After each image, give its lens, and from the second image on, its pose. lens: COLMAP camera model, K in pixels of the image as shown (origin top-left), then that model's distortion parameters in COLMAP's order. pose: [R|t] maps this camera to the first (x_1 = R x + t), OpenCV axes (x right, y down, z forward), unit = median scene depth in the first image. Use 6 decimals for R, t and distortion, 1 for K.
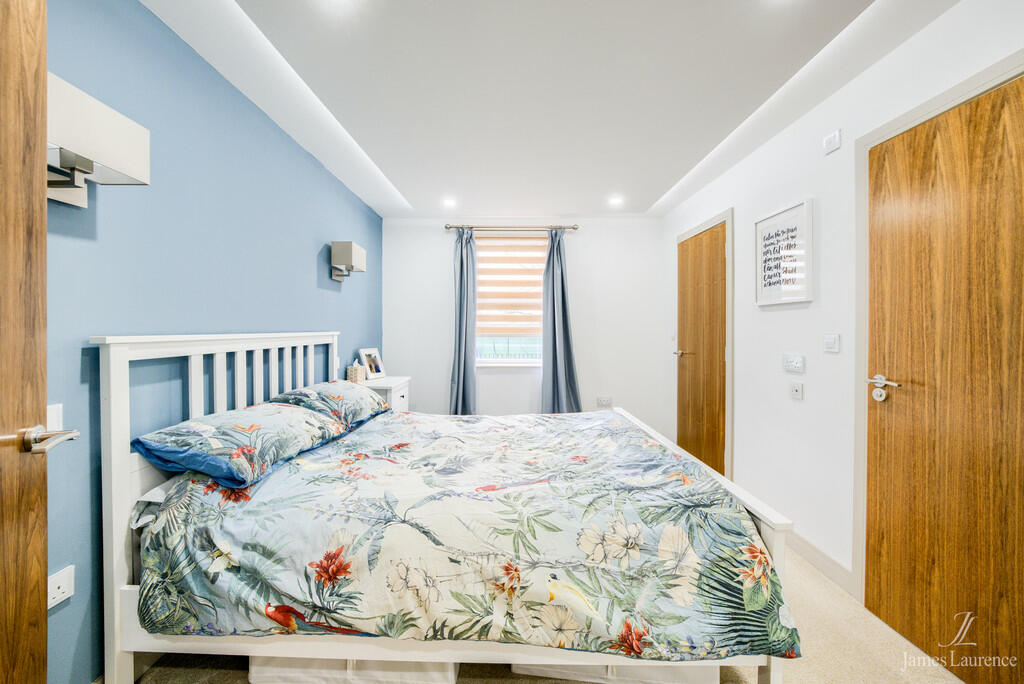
lens RADIAL K [[358.6, 0, 509.6], [0, 358.6, 332.0], [0, 0, 1]] dist [-0.013248, 0.000069]
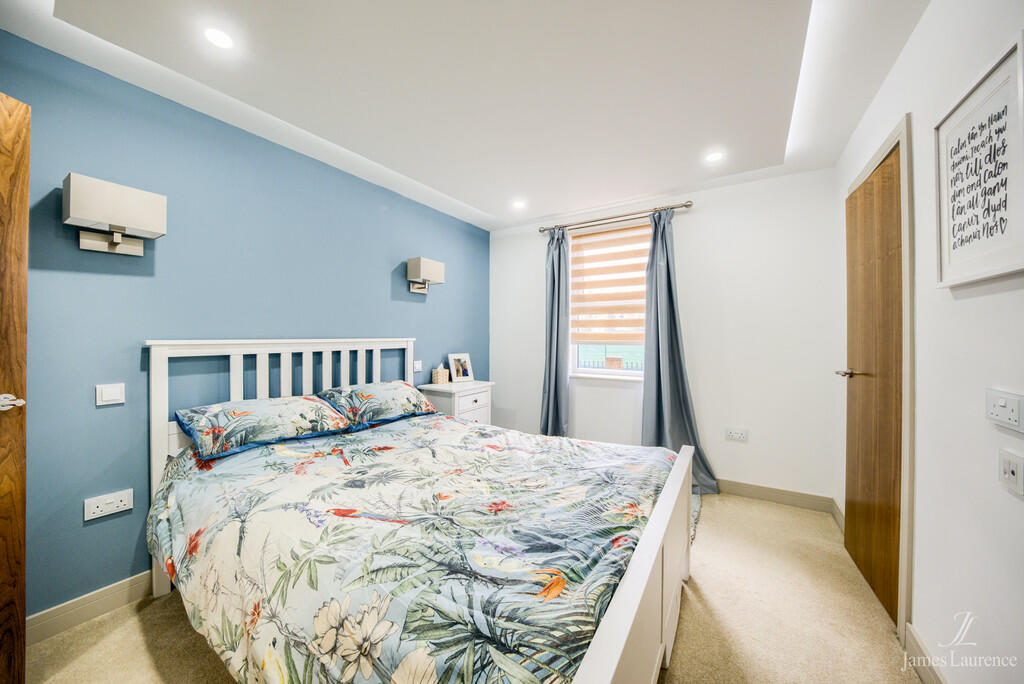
lens RADIAL K [[348.6, 0, 511.2], [0, 348.6, 336.8], [0, 0, 1]] dist [-0.020017, 0.000201]
pose [[0.848086, 0.001027, -0.529857, 0.606361], [-0.004152, 0.999980, -0.004707, -0.001718], [0.529842, 0.006191, 0.848074, 0.386687]]
